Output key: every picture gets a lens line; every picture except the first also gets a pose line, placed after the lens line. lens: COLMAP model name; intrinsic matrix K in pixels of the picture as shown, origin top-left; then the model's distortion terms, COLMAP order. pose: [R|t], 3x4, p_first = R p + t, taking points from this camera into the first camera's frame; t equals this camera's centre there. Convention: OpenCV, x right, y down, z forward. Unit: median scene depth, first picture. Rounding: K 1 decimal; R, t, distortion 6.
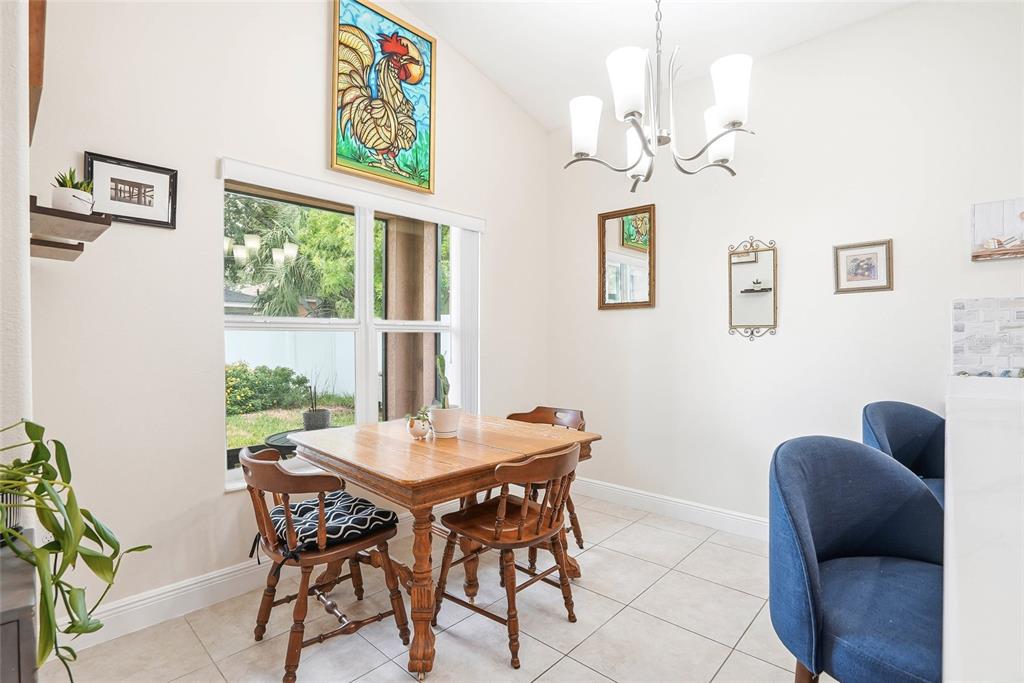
lens RADIAL K [[481.1, 0, 516.1], [0, 481.1, 345.1], [0, 0, 1]] dist [-0.057830, 0.024598]
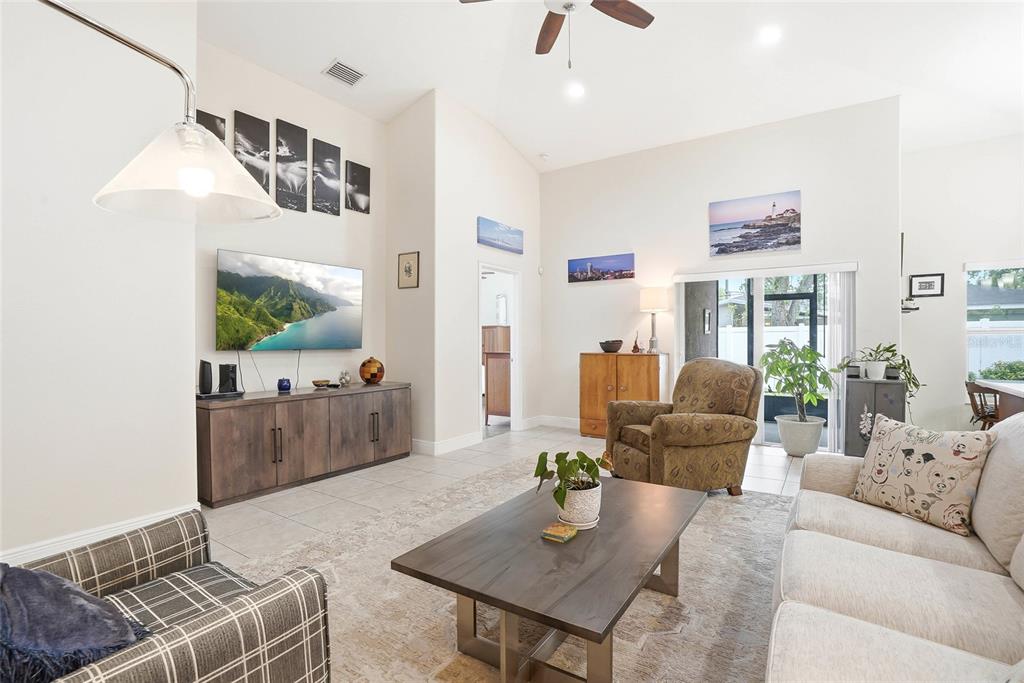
lens RADIAL K [[481.1, 0, 516.1], [0, 481.1, 345.1], [0, 0, 1]] dist [-0.057830, 0.024598]
pose [[0.151266, 0.008021, -0.988461, 1.140824], [-0.011717, 0.999911, 0.006321, 0.026207], [0.988424, 0.010625, 0.151346, -1.340508]]
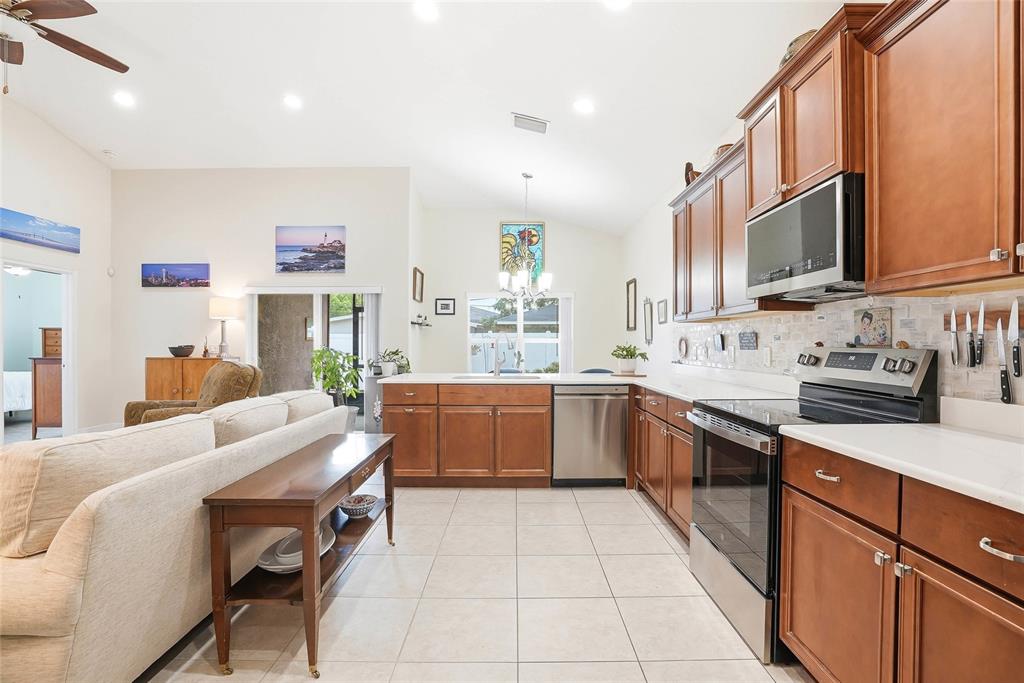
lens RADIAL K [[481.1, 0, 516.1], [0, 481.1, 345.1], [0, 0, 1]] dist [-0.057830, 0.024598]
pose [[0.673901, 0.001388, -0.738820, 1.809828], [-0.014053, 0.999841, -0.010940, 0.014097], [0.738688, 0.017755, 0.673814, -0.885507]]
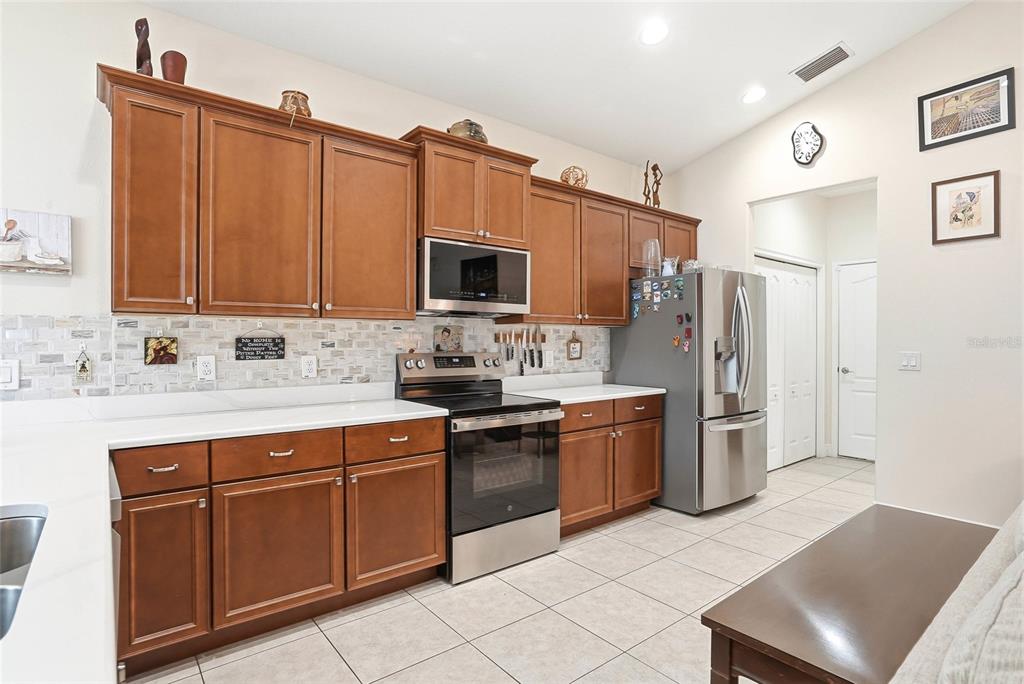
lens RADIAL K [[523.5, 0, 512.0], [0, 523.5, 342.0], [0, 0, 1]] dist [-0.058967, 0.031480]
pose [[0.158443, -0.003820, 0.987361, 0.312382], [0.016071, 0.999870, 0.001289, -0.025913], [-0.987237, 0.015664, 0.158484, -0.236056]]
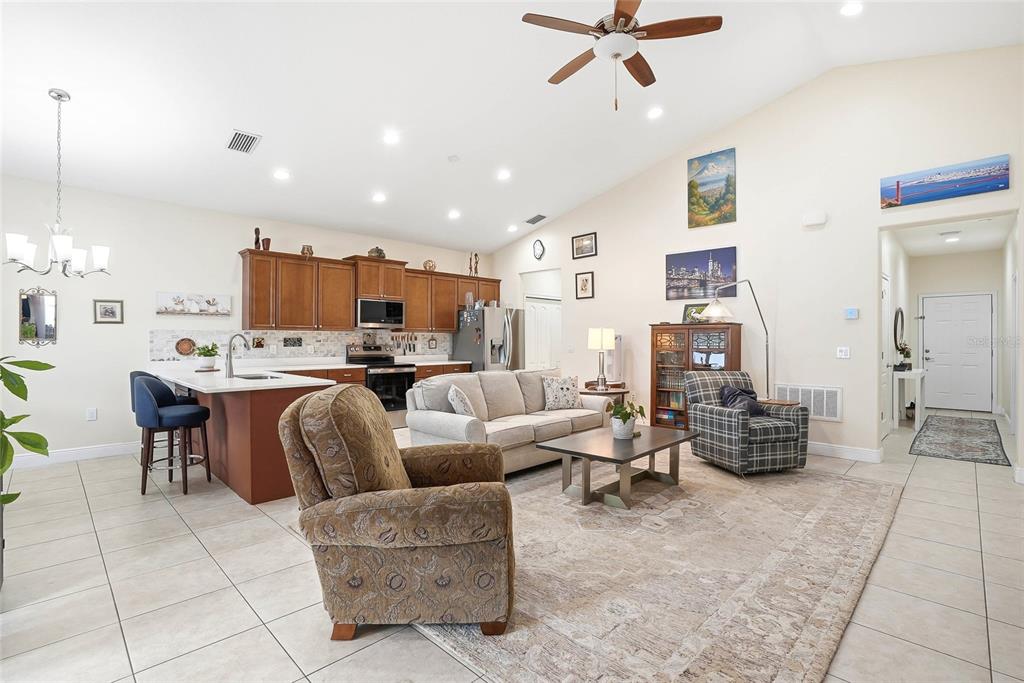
lens RADIAL K [[474.9, 0, 512.0], [0, 474.9, 341.5], [0, 0, 1]] dist [-0.058502, 0.021857]
pose [[0.040663, -0.001862, 0.999171, -1.171662], [0.016669, 0.999860, 0.001185, -0.007274], [-0.999034, 0.016607, 0.040688, -0.825952]]
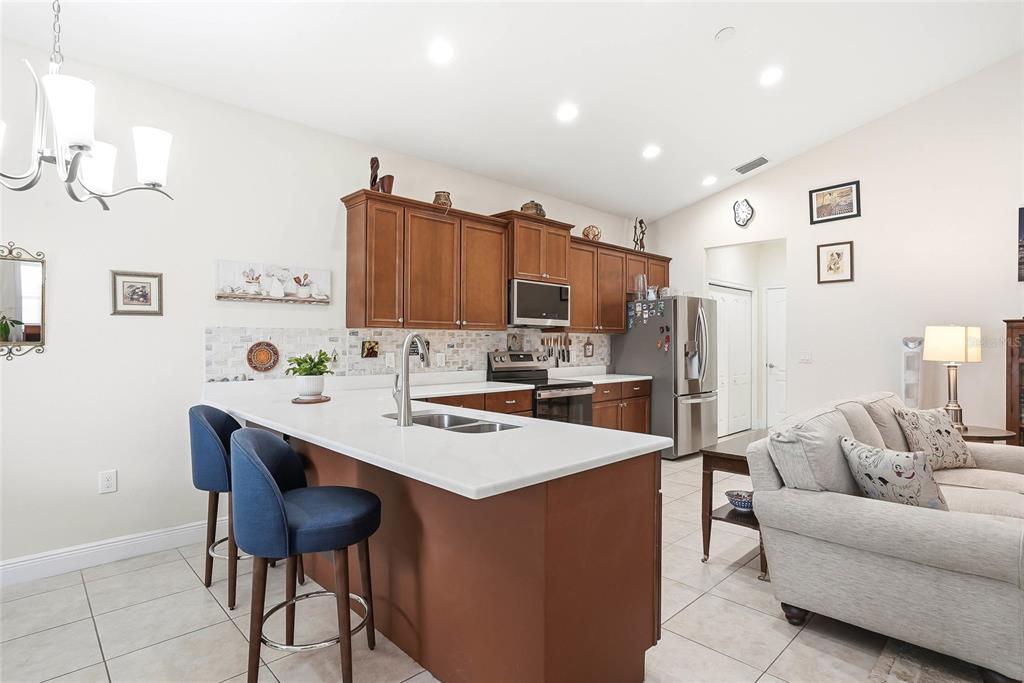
lens RADIAL K [[523.5, 0, 512.0], [0, 523.5, 341.5], [0, 0, 1]] dist [-0.058967, 0.031480]
pose [[0.070576, 0.003520, 0.997500, -0.420598], [0.014812, 0.999880, -0.004576, -0.029487], [-0.997396, 0.015098, 0.070515, 0.008860]]
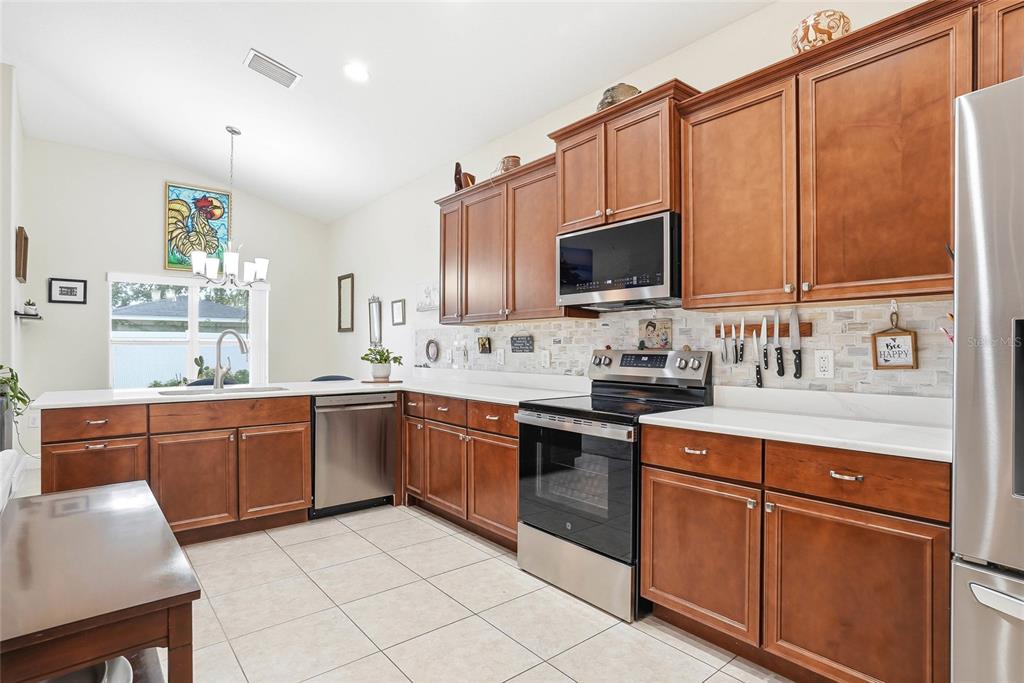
lens RADIAL K [[528.6, 0, 514.3], [0, 528.6, 347.4], [0, 0, 1]] dist [-0.052488, 0.031798]
pose [[0.989434, 0.000928, -0.144979, 1.481219], [-0.003695, 0.999816, -0.018817, 0.017712], [0.144935, 0.019154, 0.989256, -1.063111]]
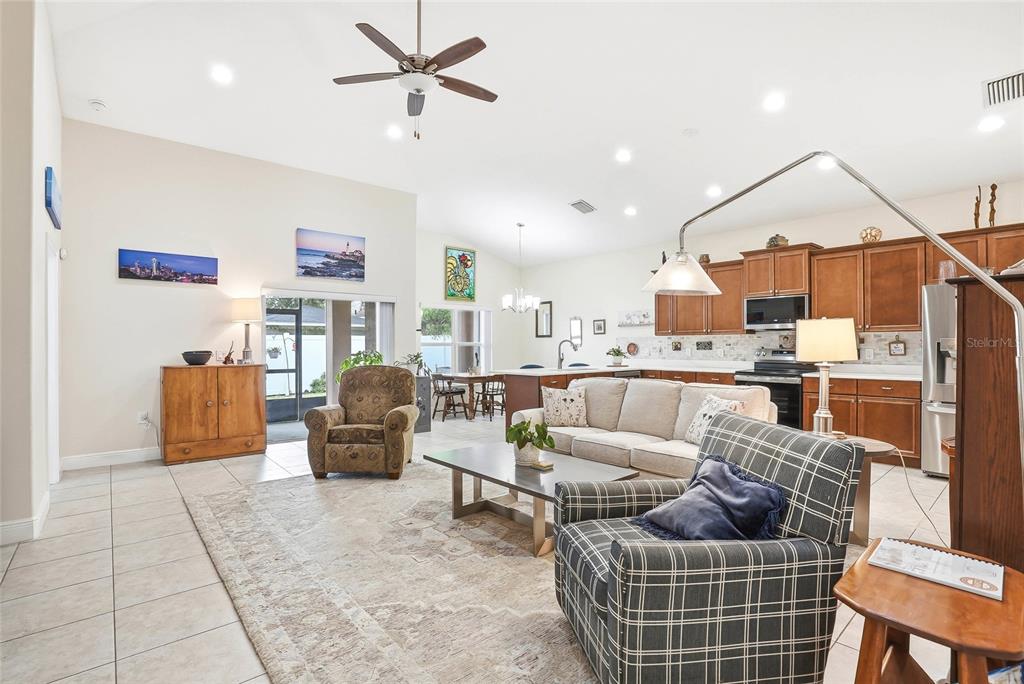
lens RADIAL K [[481.1, 0, 516.1], [0, 481.1, 345.6], [0, 0, 1]] dist [-0.057830, 0.024598]
pose [[0.993610, -0.002691, -0.112834, 0.515366], [0.001021, 0.999889, -0.014860, 0.019039], [0.112861, 0.014650, 0.993503, -2.412868]]
